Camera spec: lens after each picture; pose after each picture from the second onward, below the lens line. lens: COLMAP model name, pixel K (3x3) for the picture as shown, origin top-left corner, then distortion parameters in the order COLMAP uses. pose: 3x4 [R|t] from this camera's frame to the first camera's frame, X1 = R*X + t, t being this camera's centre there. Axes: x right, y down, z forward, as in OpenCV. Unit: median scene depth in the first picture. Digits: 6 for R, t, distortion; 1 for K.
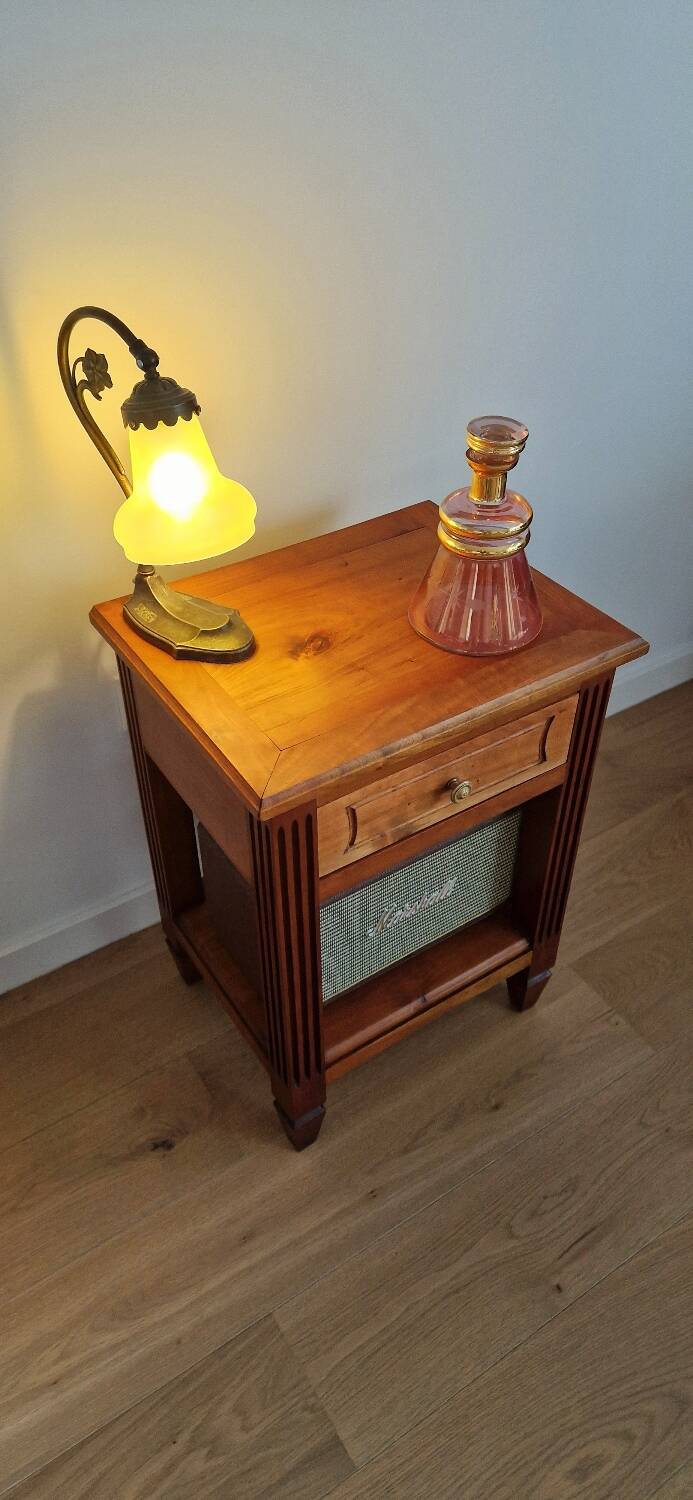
lens RADIAL K [[1033.4, 0, 353.0], [0, 1033.4, 760.3], [0, 0, 1]] dist [0.055846, 0.001256]
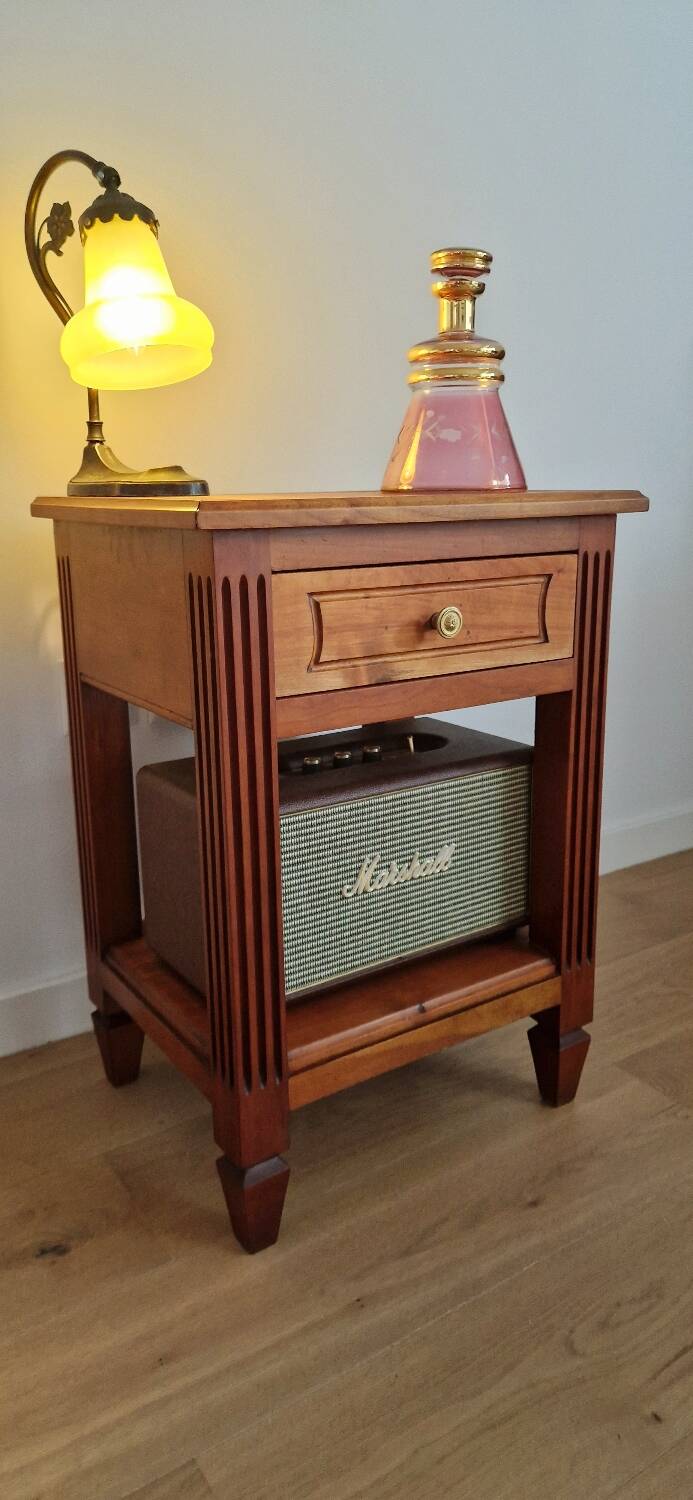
lens RADIAL K [[1038.5, 0, 346.5], [0, 1038.5, 750.0], [0, 0, 1]] dist [0.060758, -0.002575]
pose [[0.999852, -0.016979, 0.002859, 0.017178], [0.016497, 0.897124, -0.441471, 0.460429], [0.004931, 0.441453, 0.897271, 0.276495]]
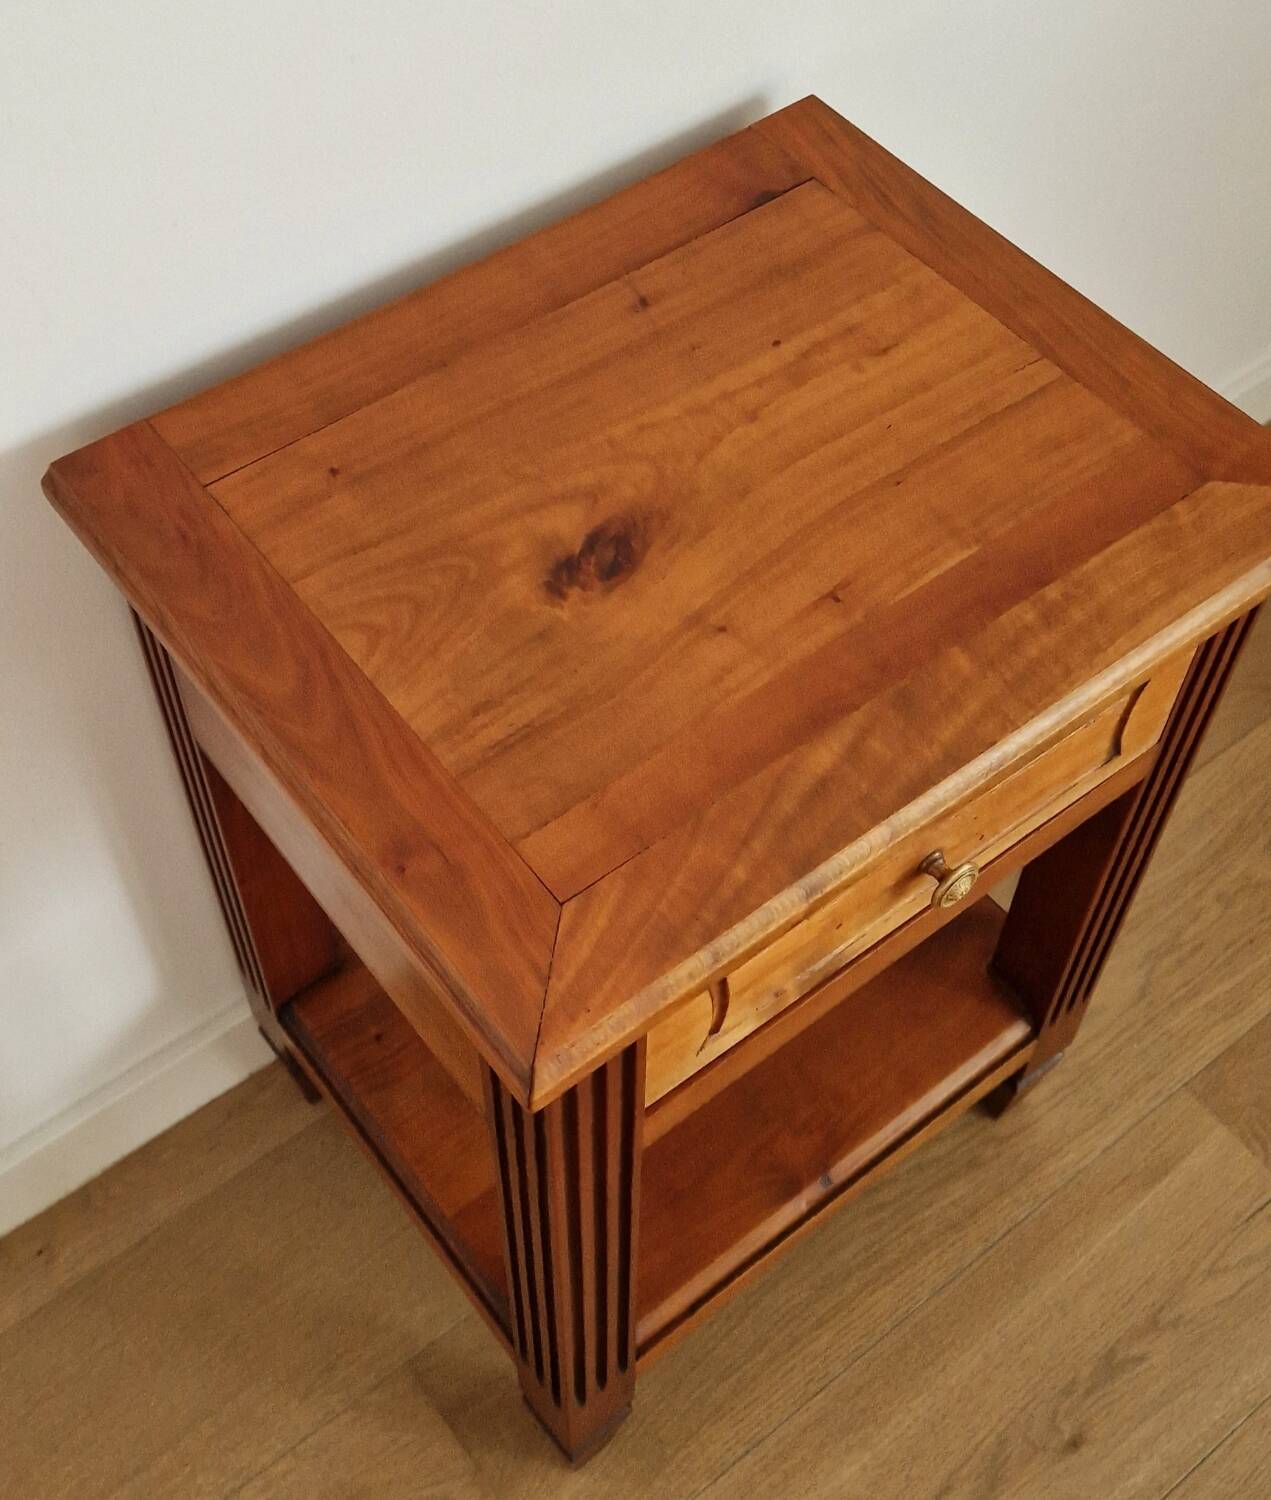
lens RADIAL K [[1854.5, 0, 605.4], [0, 1854.5, 635.7], [0, 0, 1]] dist [0.069182, -0.041698]
pose [[0.997701, -0.053639, 0.041413, -0.064530], [0.044838, 0.980744, 0.190082, -0.214185], [-0.050811, -0.187788, 0.980894, 0.242376]]
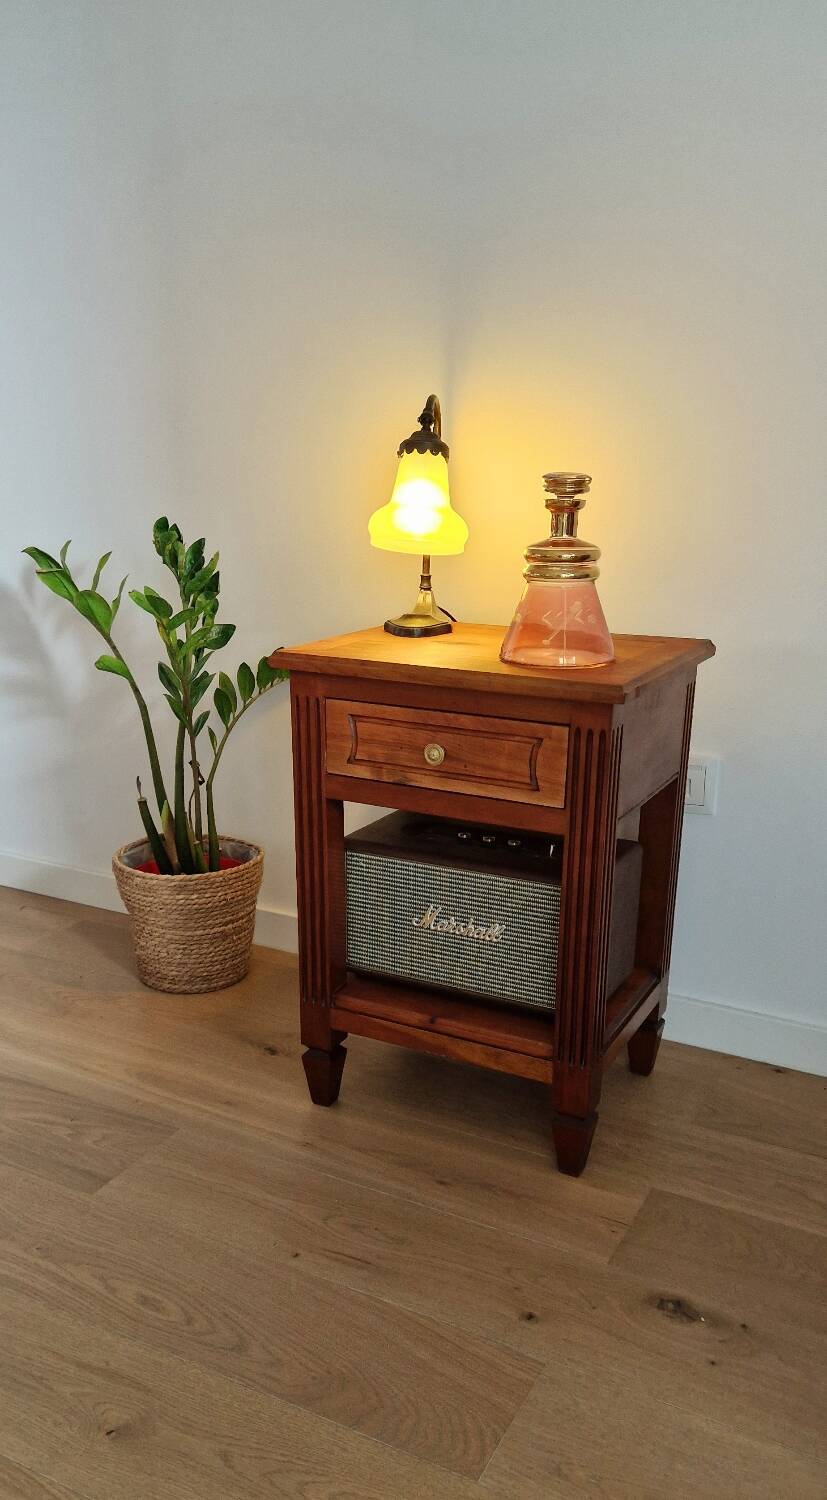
lens RADIAL K [[1204.9, 0, 417.4], [0, 1204.9, 909.1], [0, 0, 1]] dist [0.114417, 0.000658]
pose [[0.483765, 0.309547, -0.818628, 1.209868], [-0.579274, 0.814408, -0.034369, 0.220173], [0.656058, 0.490836, 0.573295, 0.260887]]
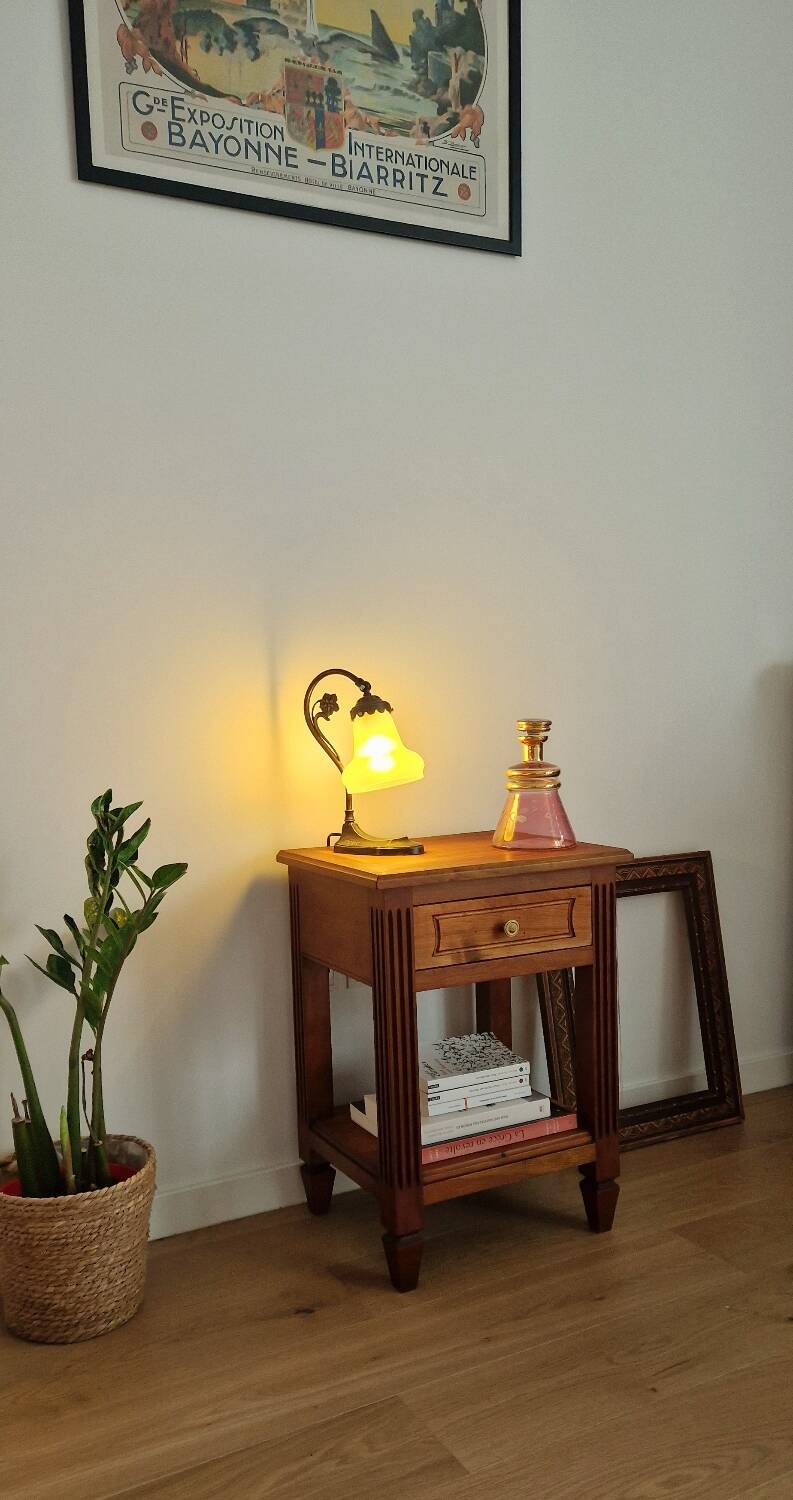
lens RADIAL K [[1147.7, 0, 383.8], [0, 1147.7, 865.9], [0, 0, 1]] dist [0.093408, 0.000247]
pose [[0.994394, -0.021953, -0.103435, 0.089473], [-0.037744, 0.840074, -0.541157, 0.817181], [0.098773, 0.542028, 0.834536, -0.441731]]
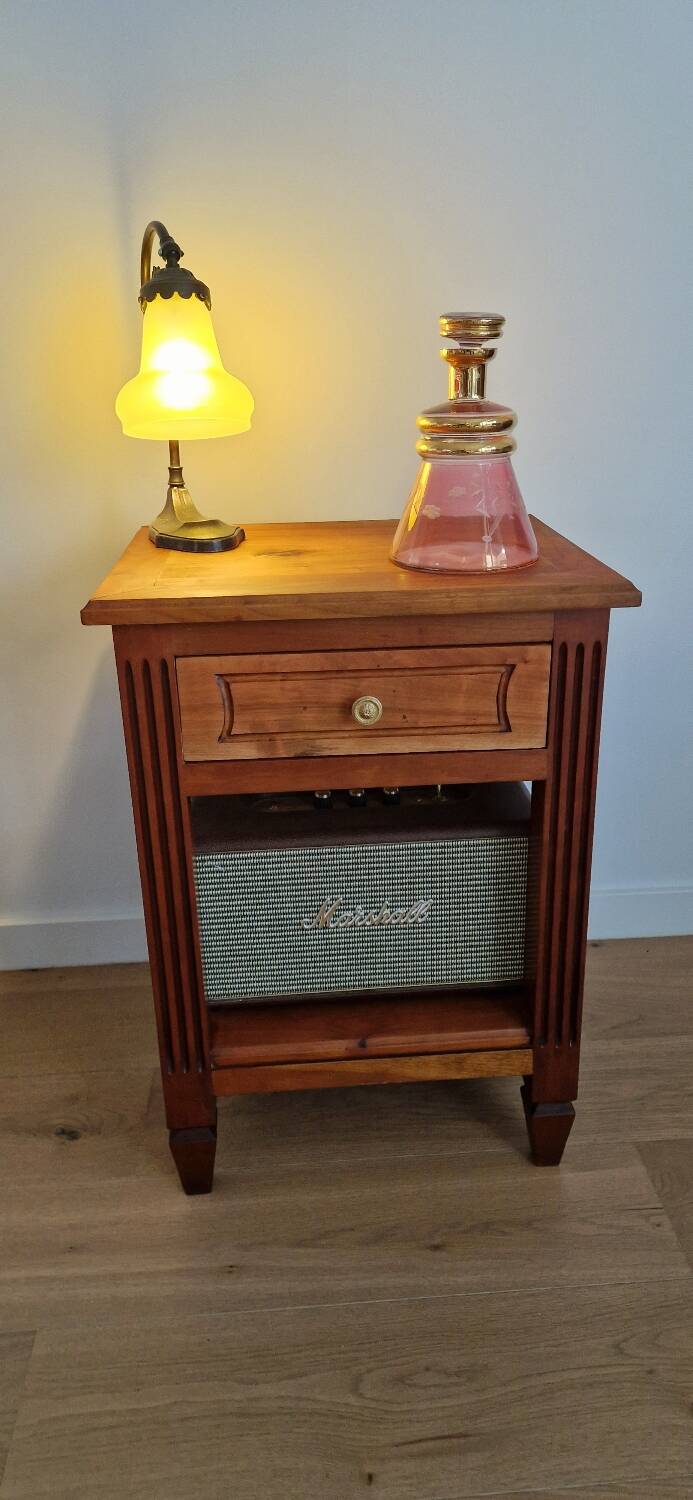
lens RADIAL K [[1033.4, 0, 353.0], [0, 1033.4, 760.3], [0, 0, 1]] dist [0.055846, 0.001256]
pose [[0.874088, 0.162303, -0.457852, 0.464025], [-0.300889, 0.920848, -0.248000, 0.267927], [0.381361, 0.354536, 0.853738, 0.261010]]
